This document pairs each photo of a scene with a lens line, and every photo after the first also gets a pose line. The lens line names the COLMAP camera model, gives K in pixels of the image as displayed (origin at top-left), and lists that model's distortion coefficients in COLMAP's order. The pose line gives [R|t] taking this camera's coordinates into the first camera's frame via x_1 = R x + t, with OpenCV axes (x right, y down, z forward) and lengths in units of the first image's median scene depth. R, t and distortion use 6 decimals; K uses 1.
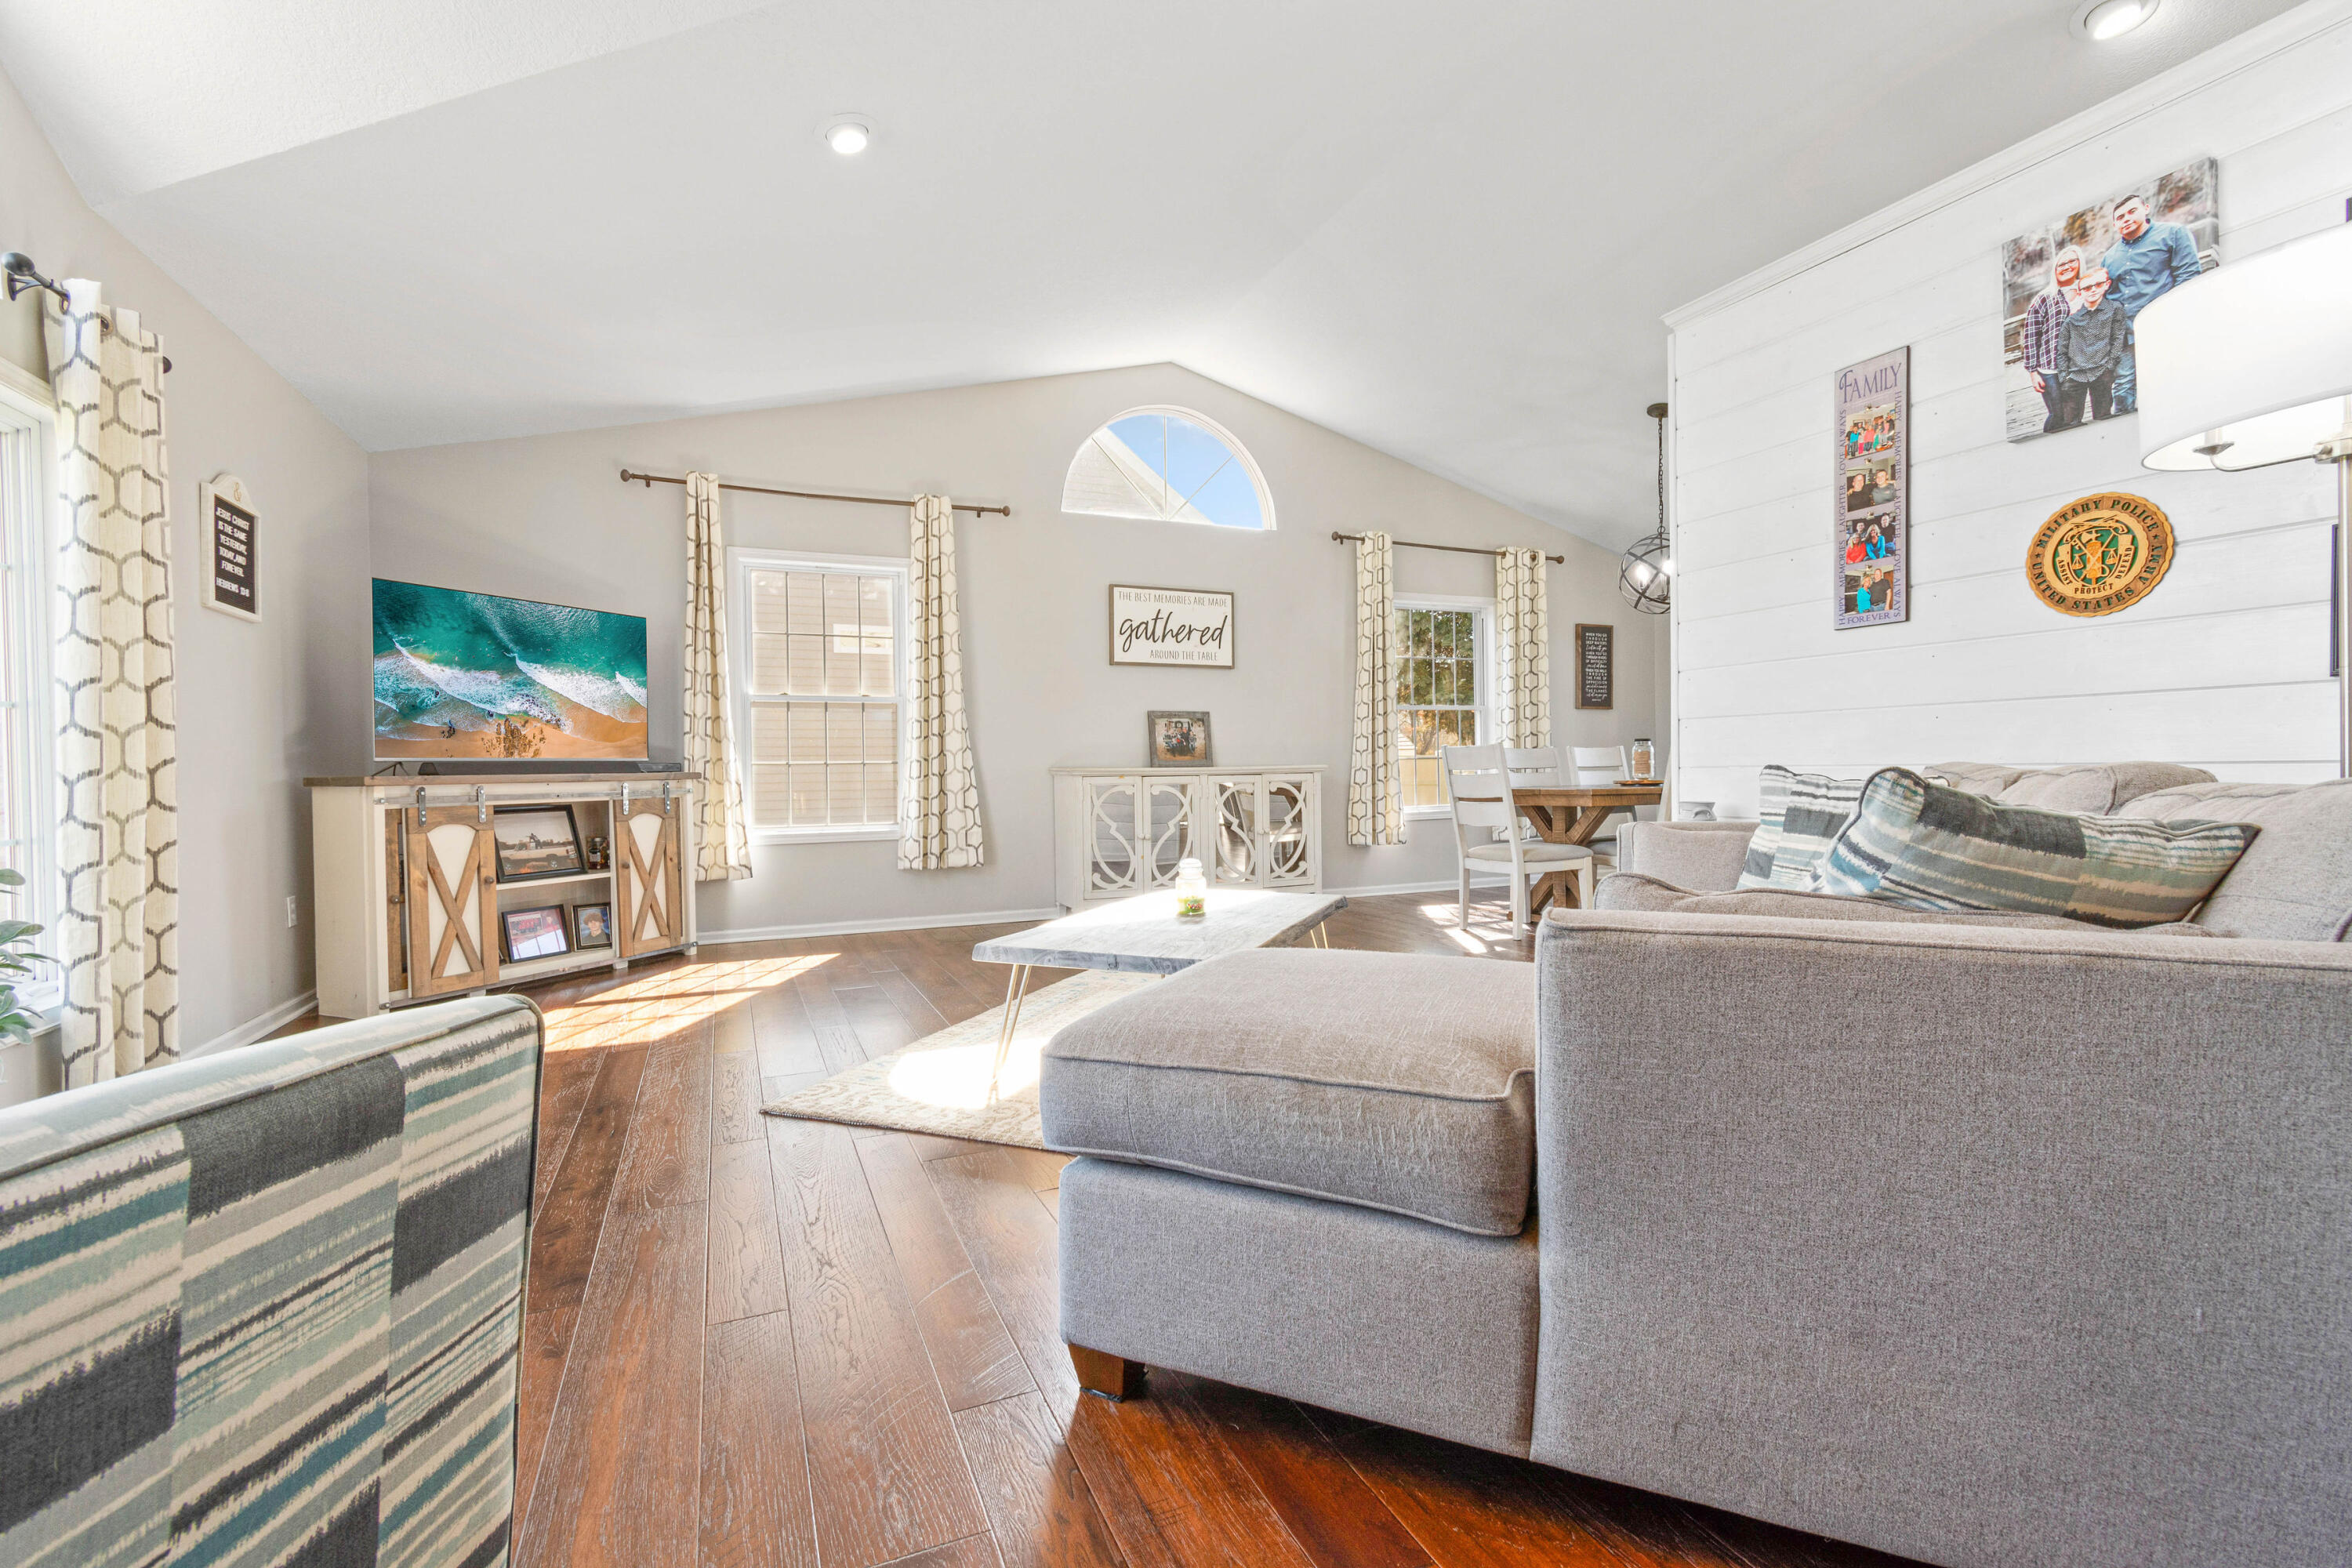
lens RADIAL K [[1054.6, 0, 1176.8], [0, 1054.6, 791.1], [0, 0, 1]] dist [0.010878, -0.000017]
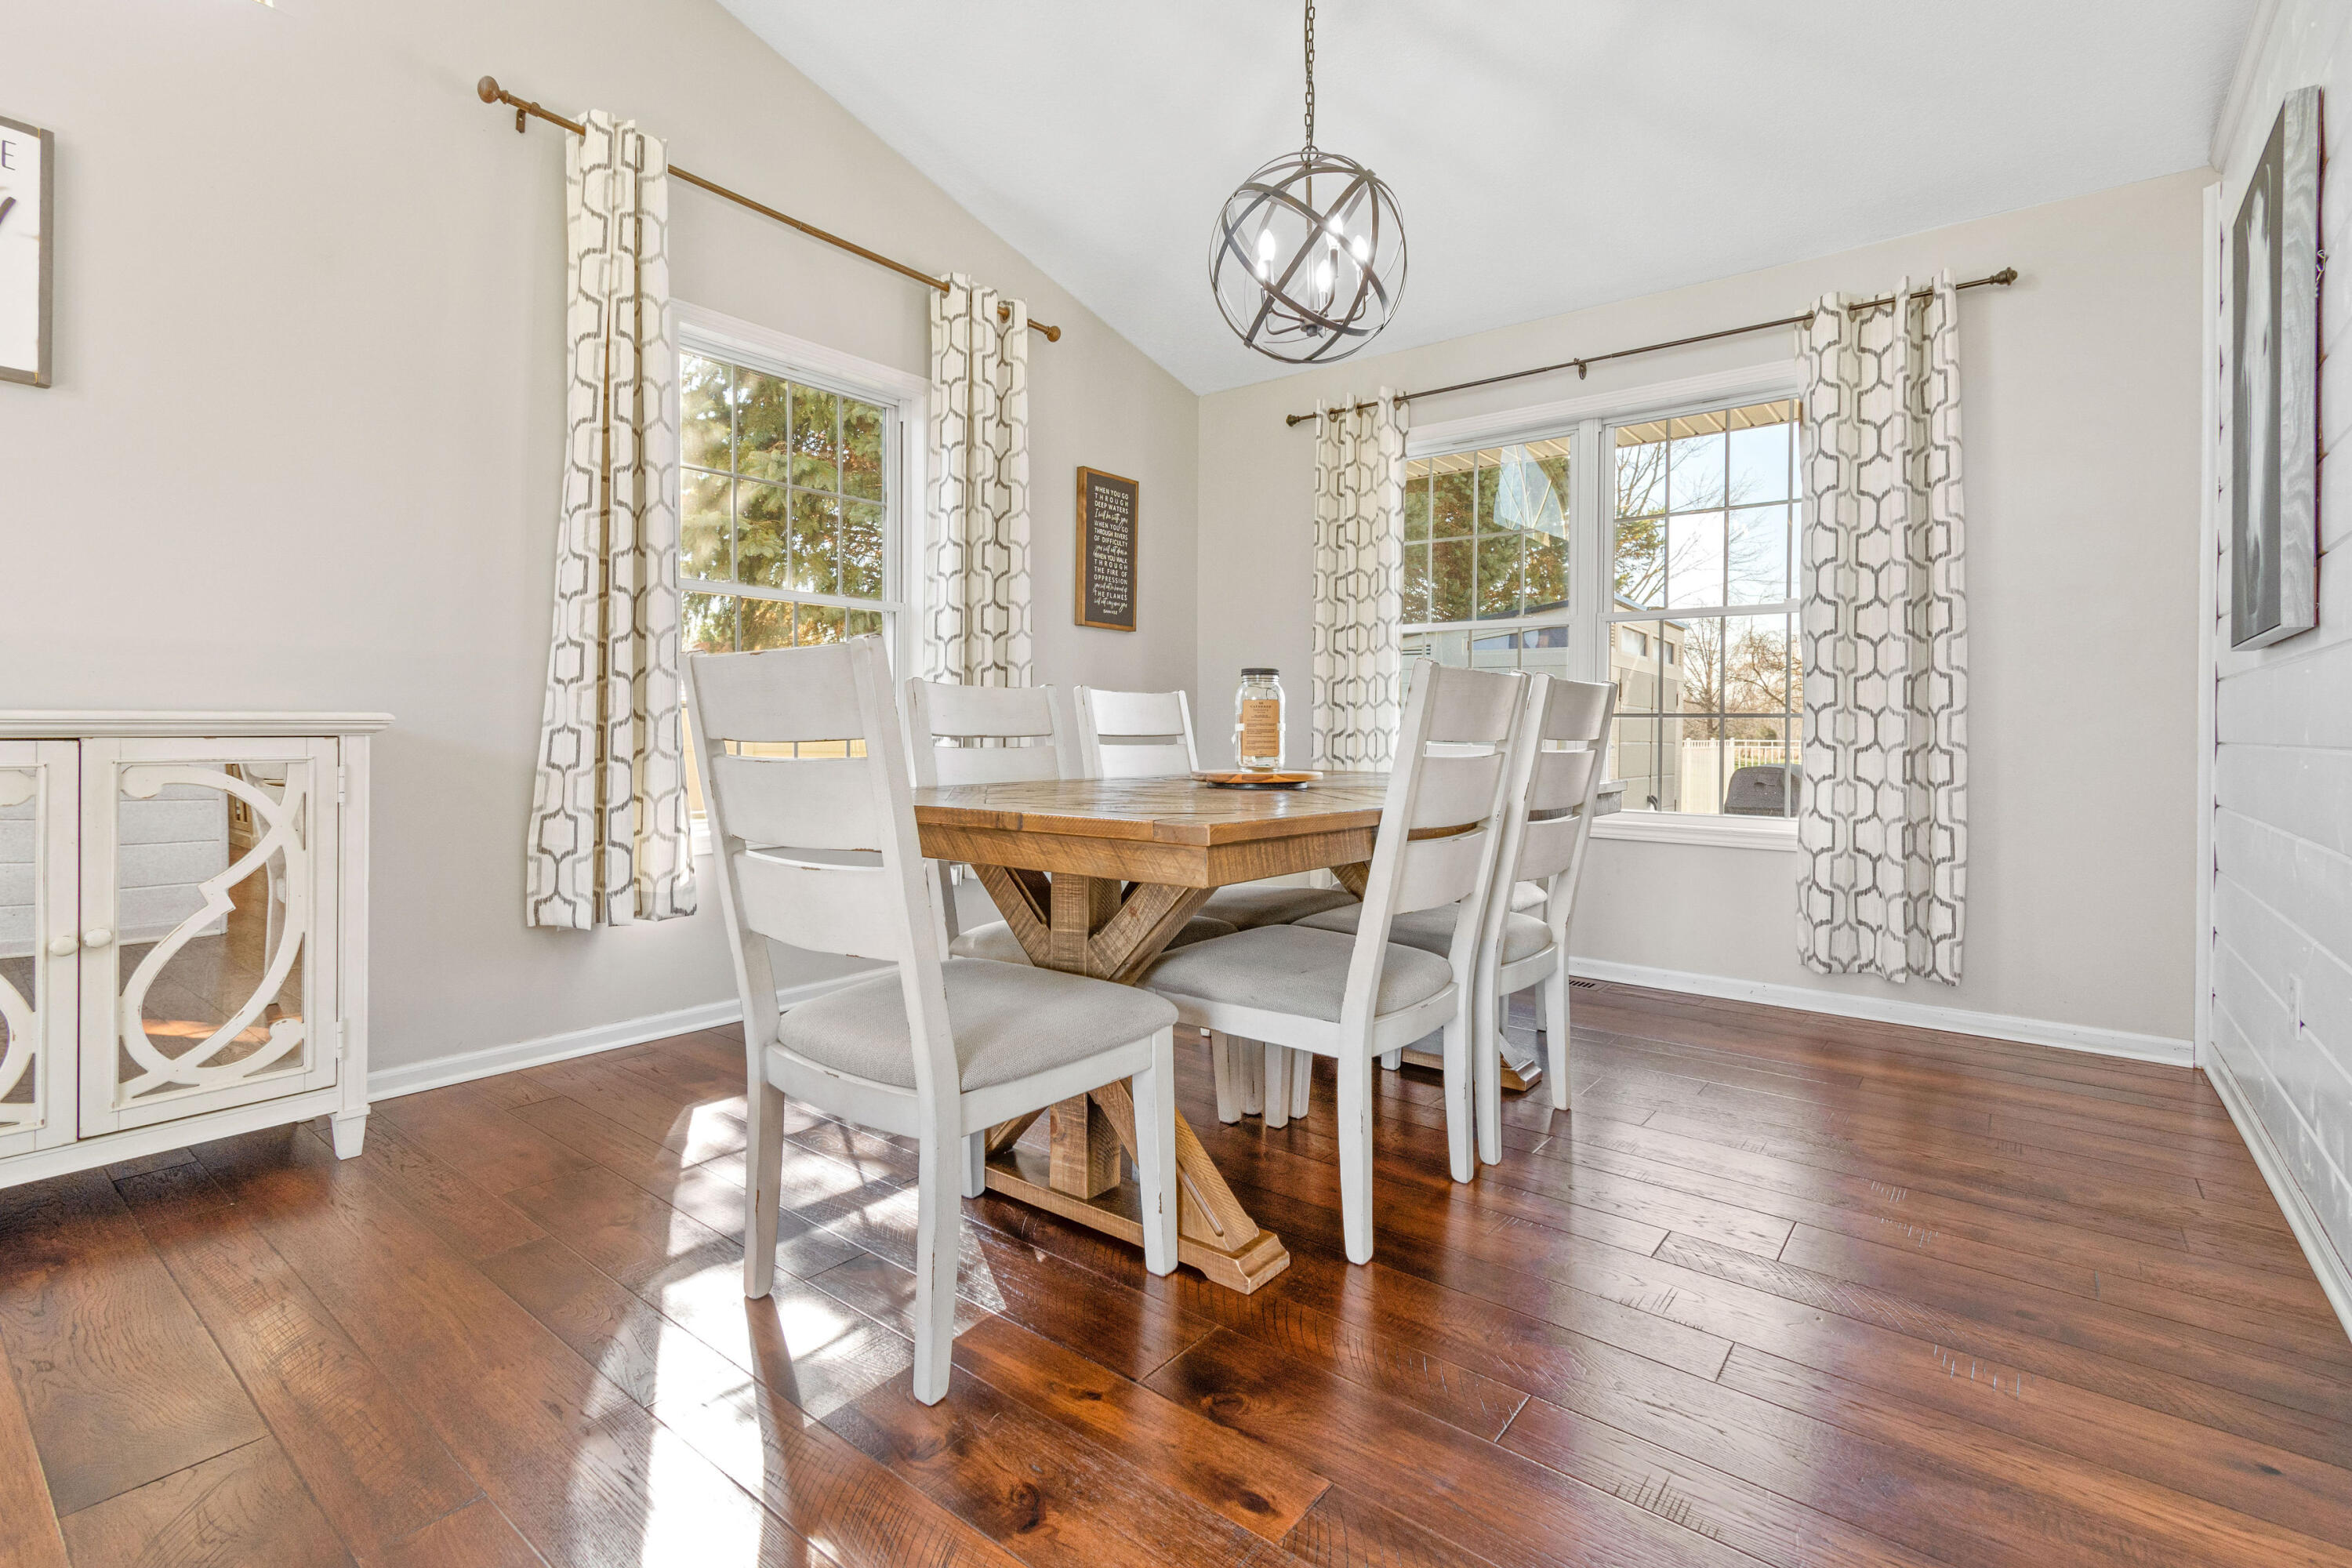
lens RADIAL K [[1077.9, 0, 1165.8], [0, 1077.9, 734.5], [0, 0, 1]] dist [-0.000217, -0.000125]
pose [[0.886169, 0.020675, 0.462900, 0.176177], [-0.012717, 0.999713, -0.020307, -0.012834], [-0.463187, 0.012108, 0.886178, 0.523668]]
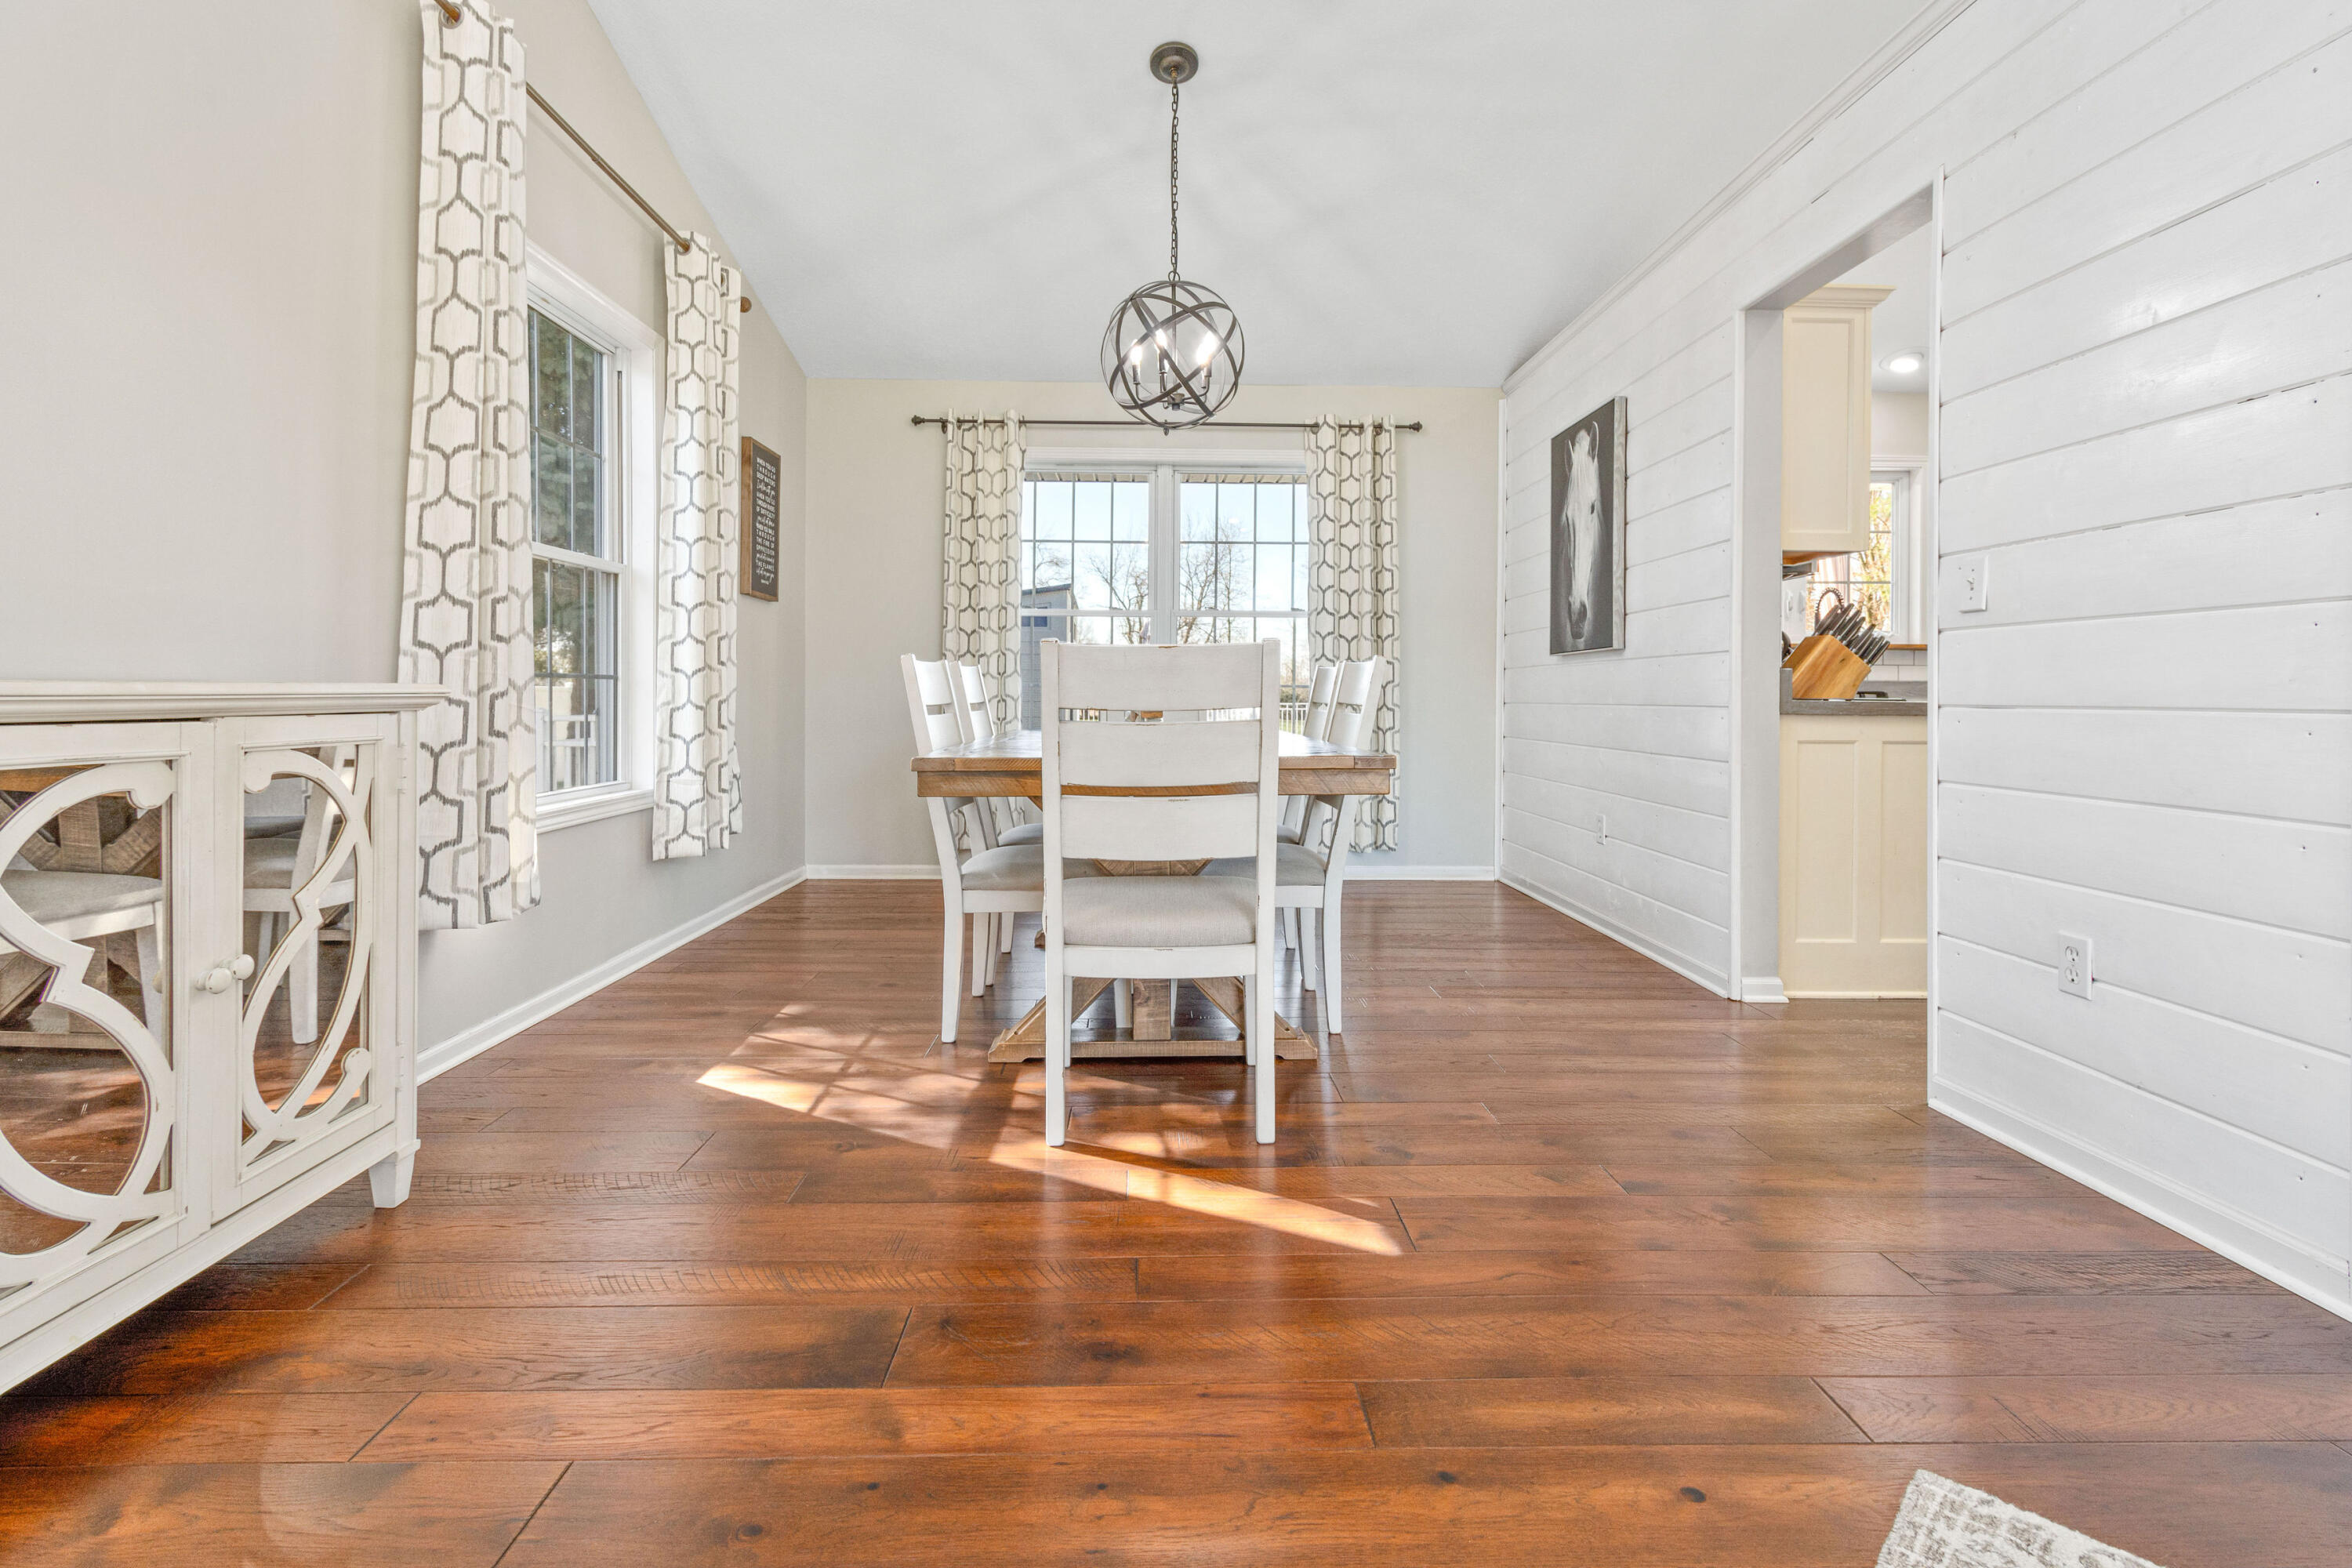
lens RADIAL K [[1069.7, 0, 1174.6], [0, 1069.7, 705.6], [0, 0, 1]] dist [0.001443, 0.000074]
pose [[0.375768, 0.012374, 0.926631, -0.038721], [0.008418, 0.999824, -0.016766, -0.010837], [-0.926675, 0.014101, 0.375598, 0.623209]]
